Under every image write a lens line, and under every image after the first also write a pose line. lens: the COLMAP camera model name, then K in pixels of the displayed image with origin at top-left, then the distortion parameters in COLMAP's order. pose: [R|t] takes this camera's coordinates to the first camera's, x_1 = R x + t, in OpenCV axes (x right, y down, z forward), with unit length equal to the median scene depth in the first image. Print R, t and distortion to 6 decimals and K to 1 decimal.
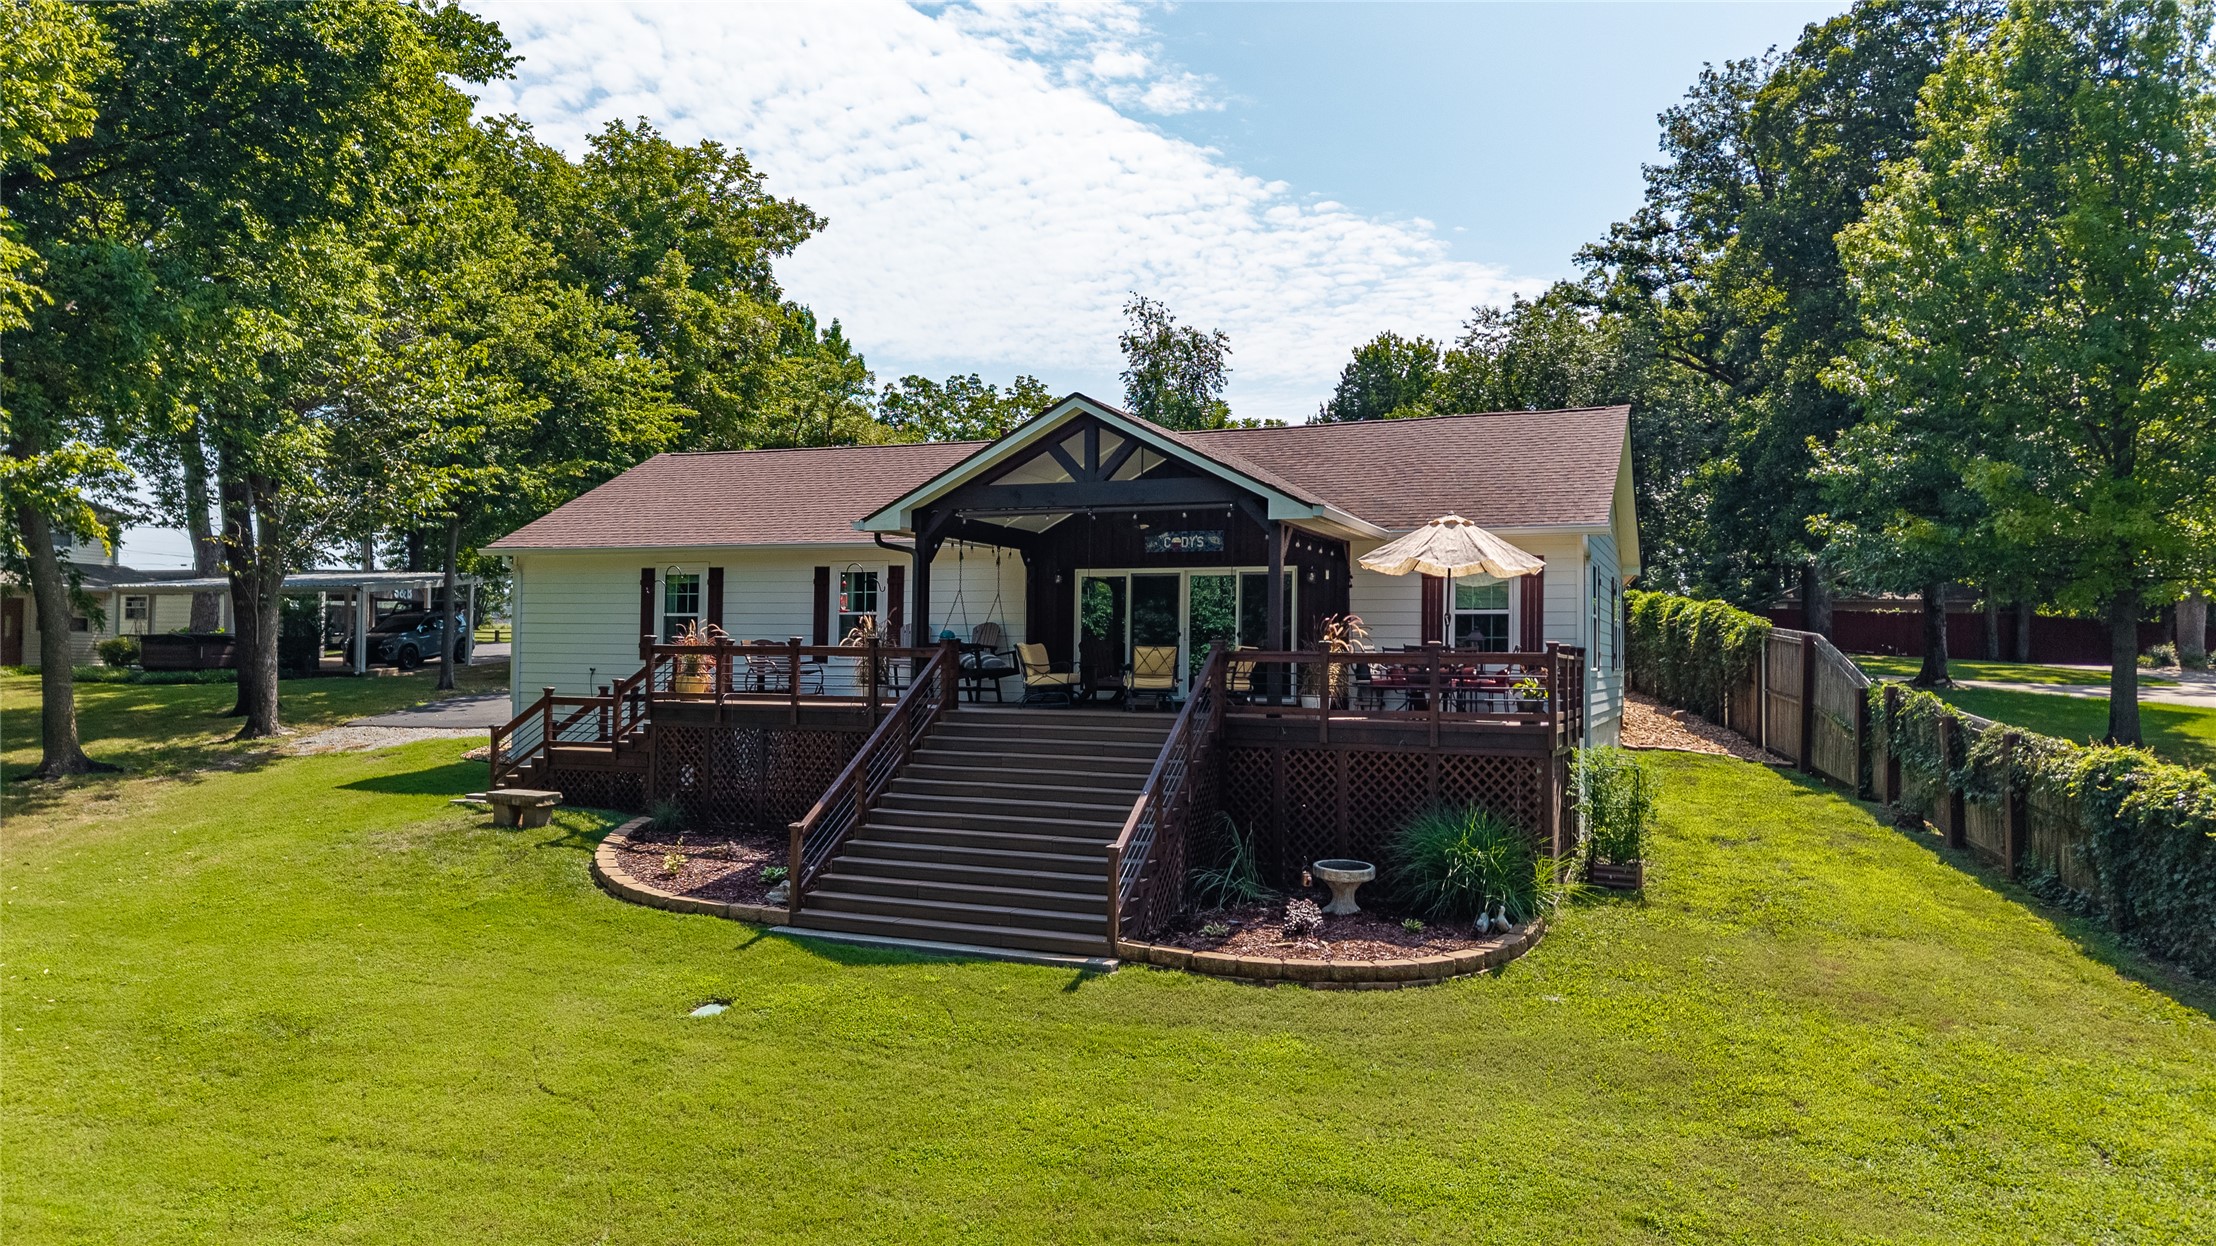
lens RADIAL K [[1557.6, 0, 1108.0], [0, 1557.6, 623.0], [0, 0, 1]] dist [0.008338, -0.046512]
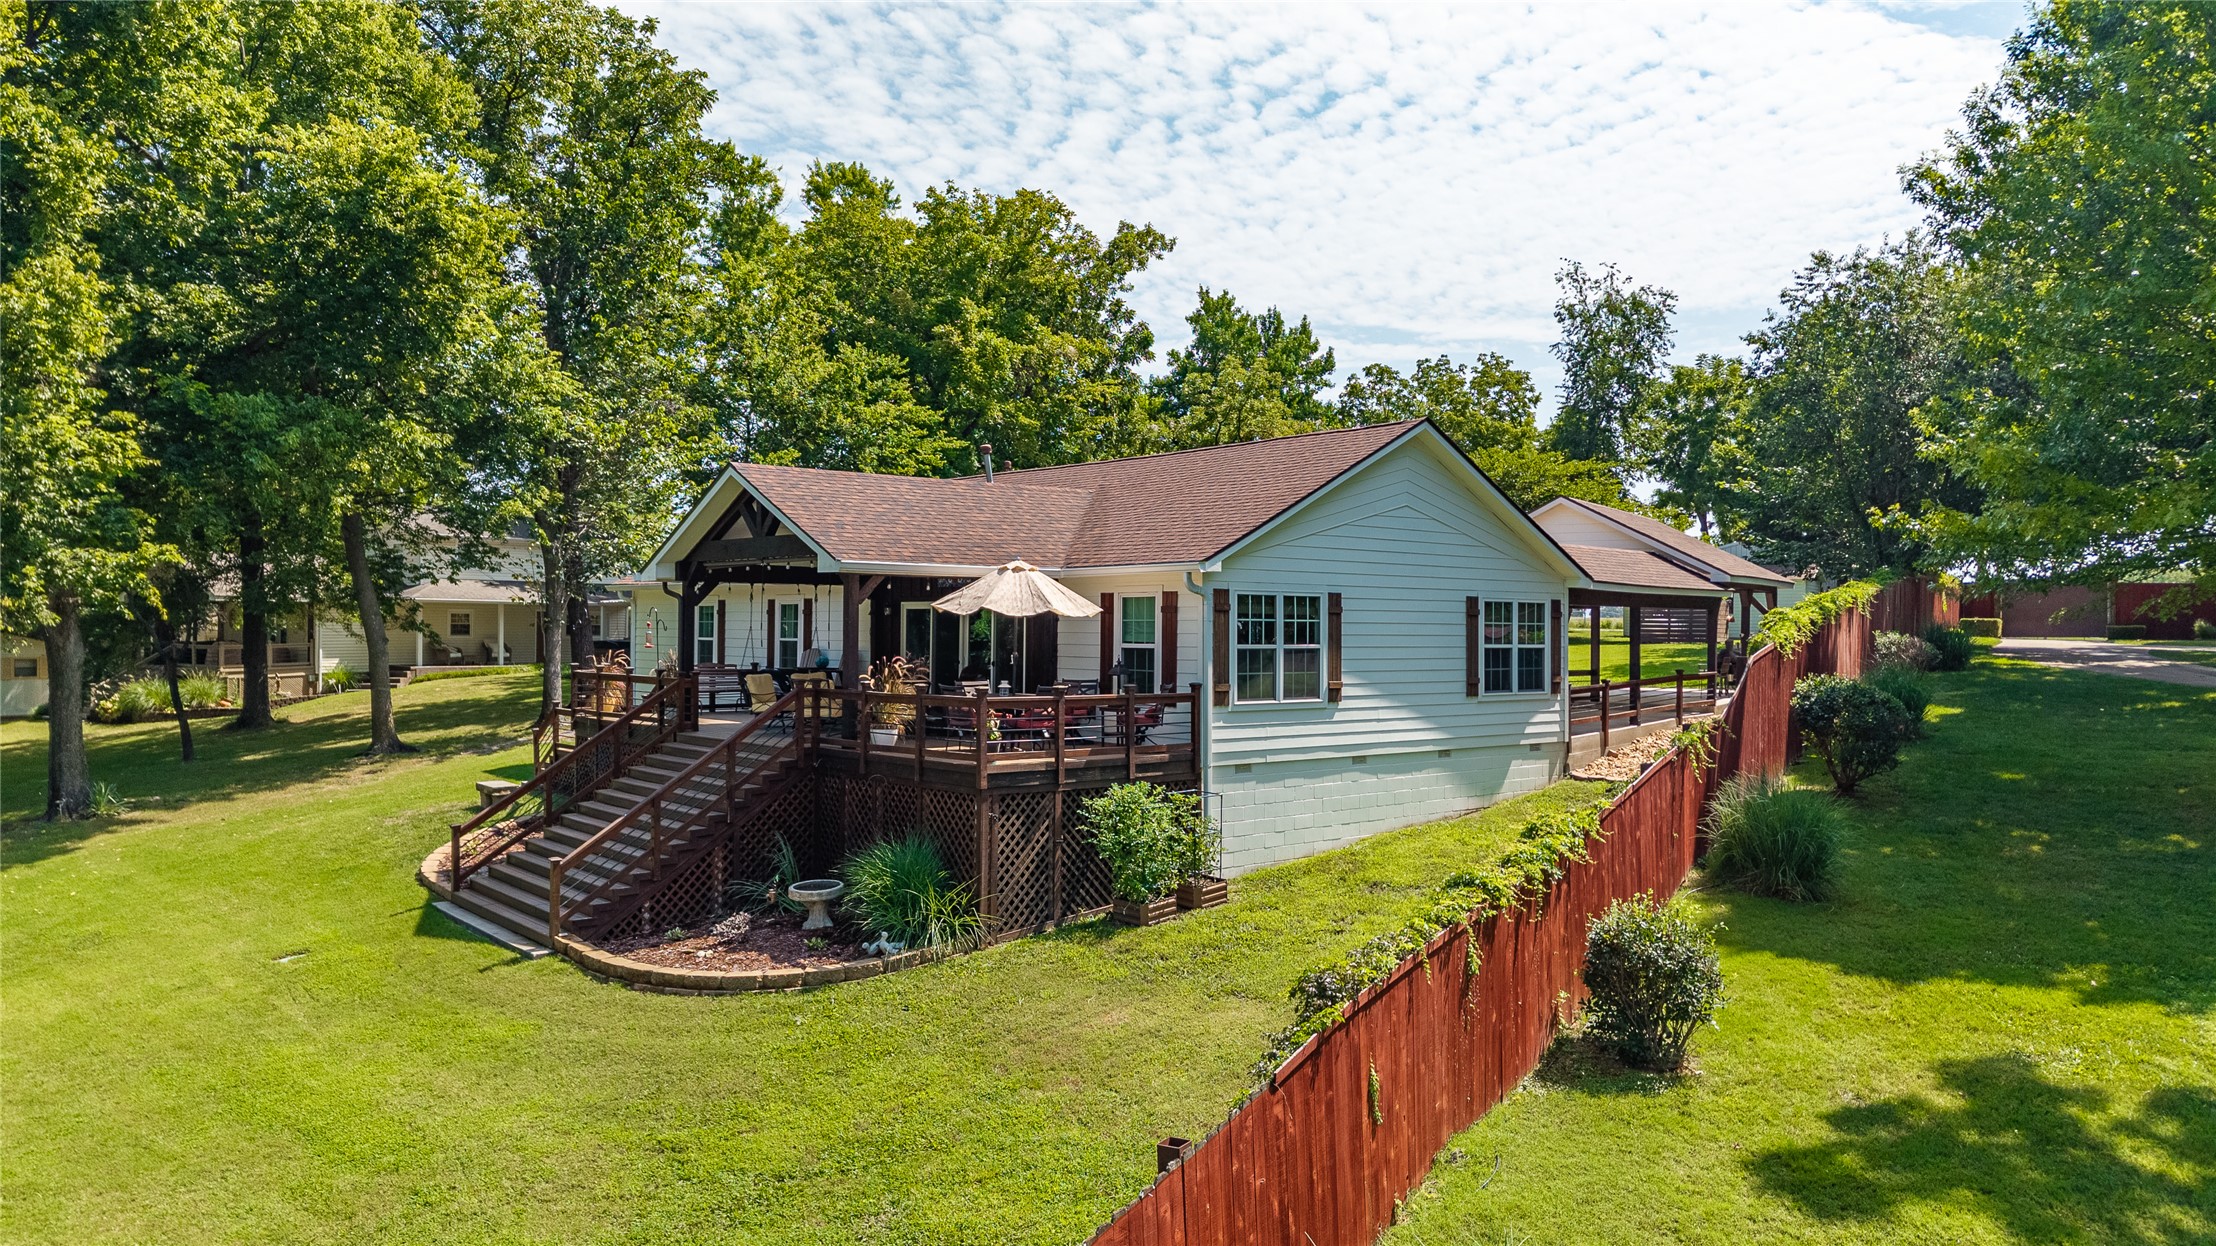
lens RADIAL K [[1494.2, 0, 1098.0], [0, 1494.2, 627.4], [0, 0, 1]] dist [0.048133, -0.063509]
pose [[0.888253, -0.010653, -0.459231, 0.183556], [0.022392, 0.999547, 0.020123, -0.010402], [0.458809, -0.028158, 0.888089, 0.038539]]
